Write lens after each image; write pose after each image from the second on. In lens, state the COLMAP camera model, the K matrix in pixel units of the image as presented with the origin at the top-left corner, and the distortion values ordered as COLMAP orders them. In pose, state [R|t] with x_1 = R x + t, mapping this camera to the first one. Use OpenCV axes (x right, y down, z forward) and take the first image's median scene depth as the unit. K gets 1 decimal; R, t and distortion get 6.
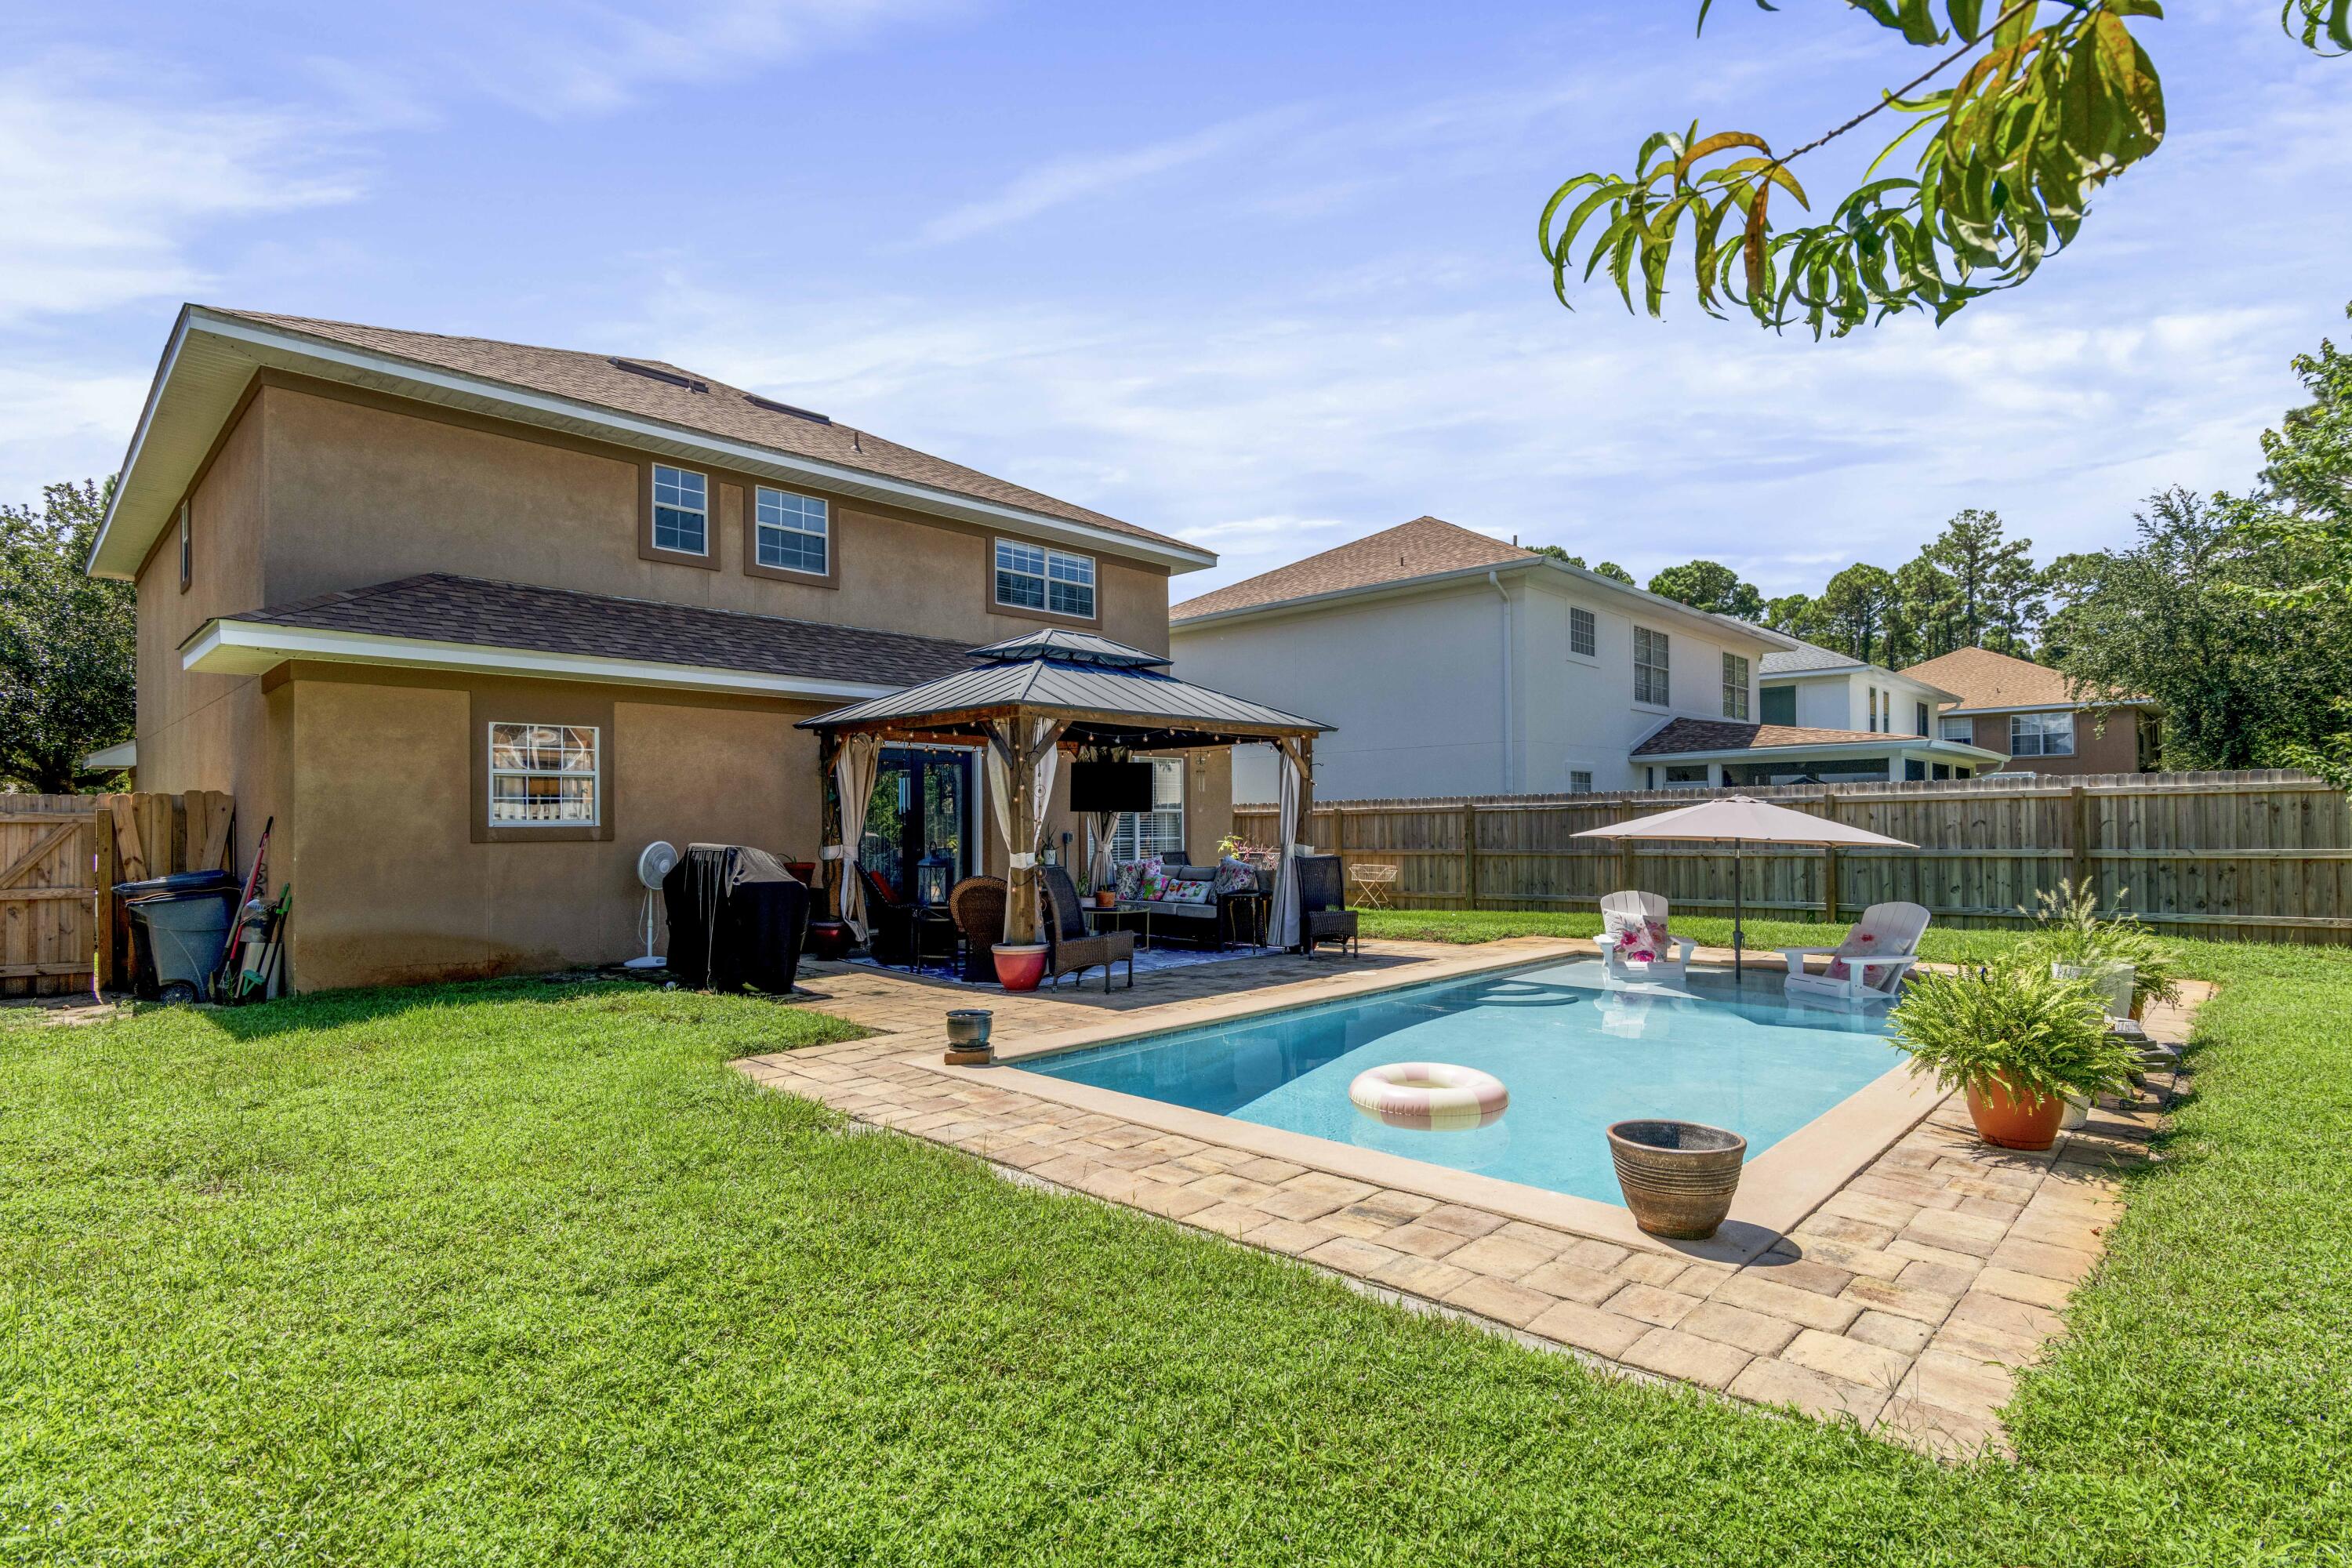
lens RADIAL K [[1183.1, 0, 1178.3], [0, 1183.1, 805.5], [0, 0, 1]] dist [0.002608, 0.000139]
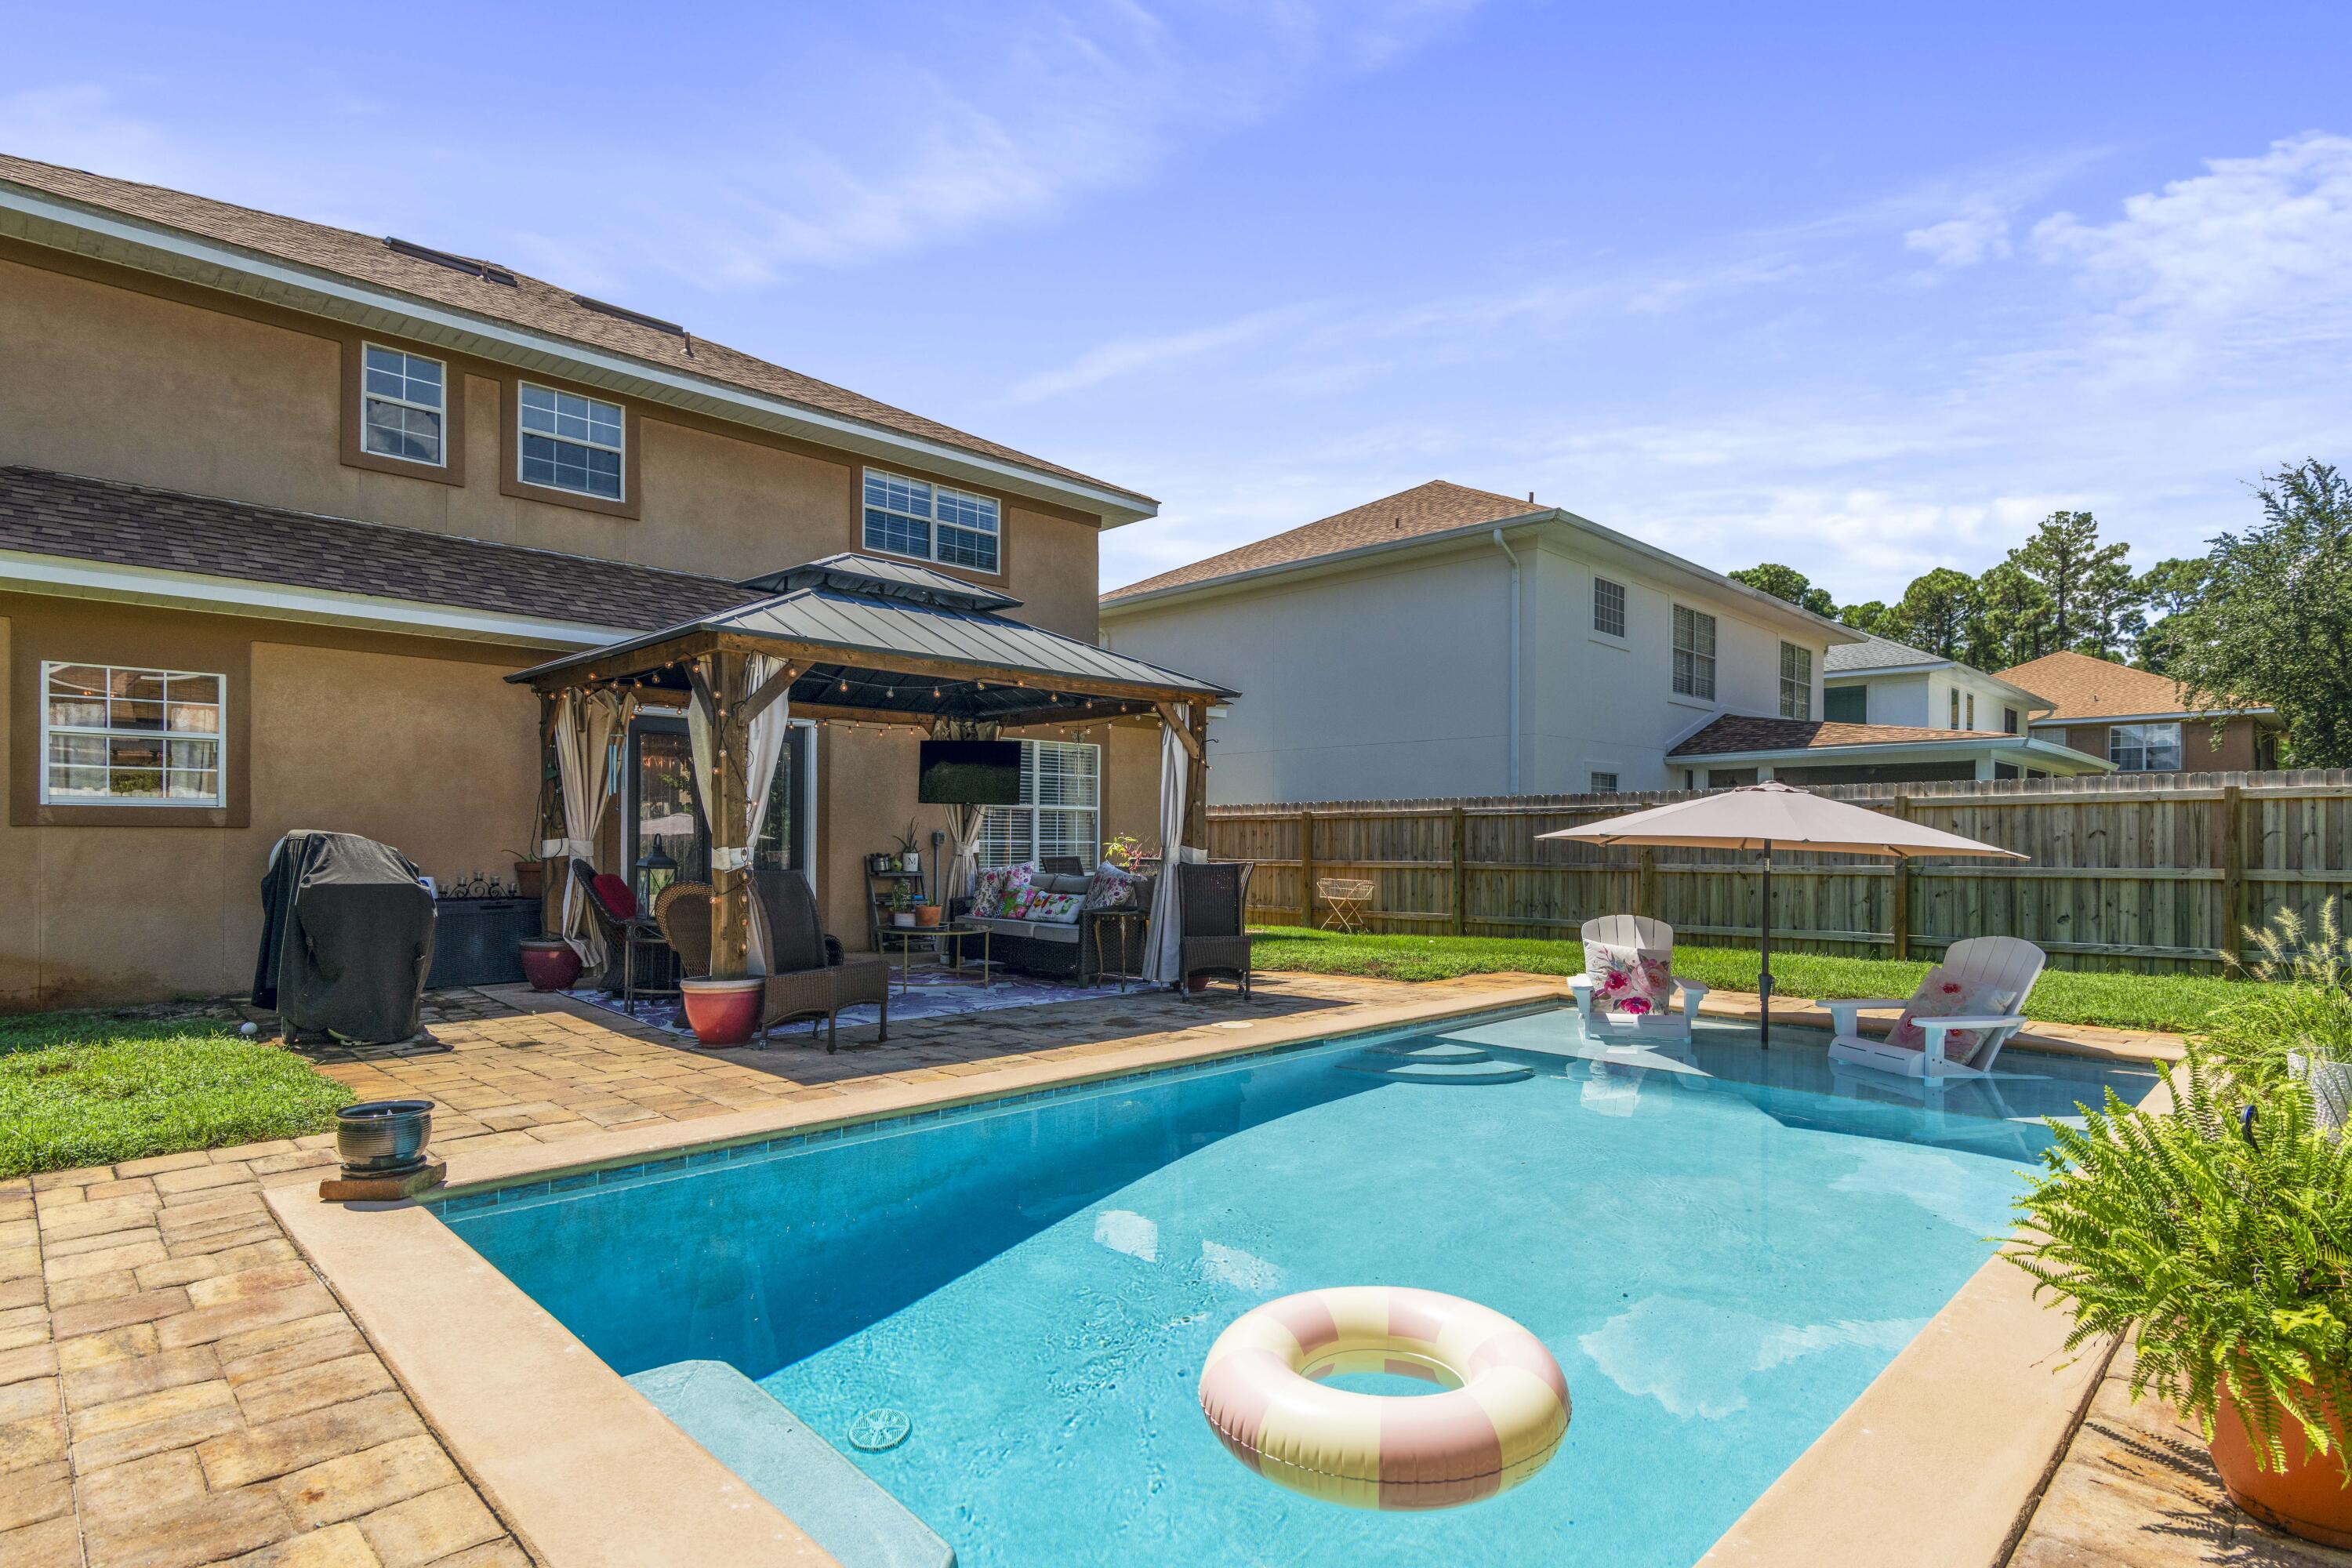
lens RADIAL K [[1248.7, 0, 1178.7], [0, 1248.7, 828.5], [0, 0, 1]] dist [0.002494, 0.000082]
pose [[0.999652, 0.013341, -0.022741, 0.100150], [-0.013149, 0.999877, 0.008589, 0.012512], [0.022853, -0.008287, 0.999704, 0.178320]]
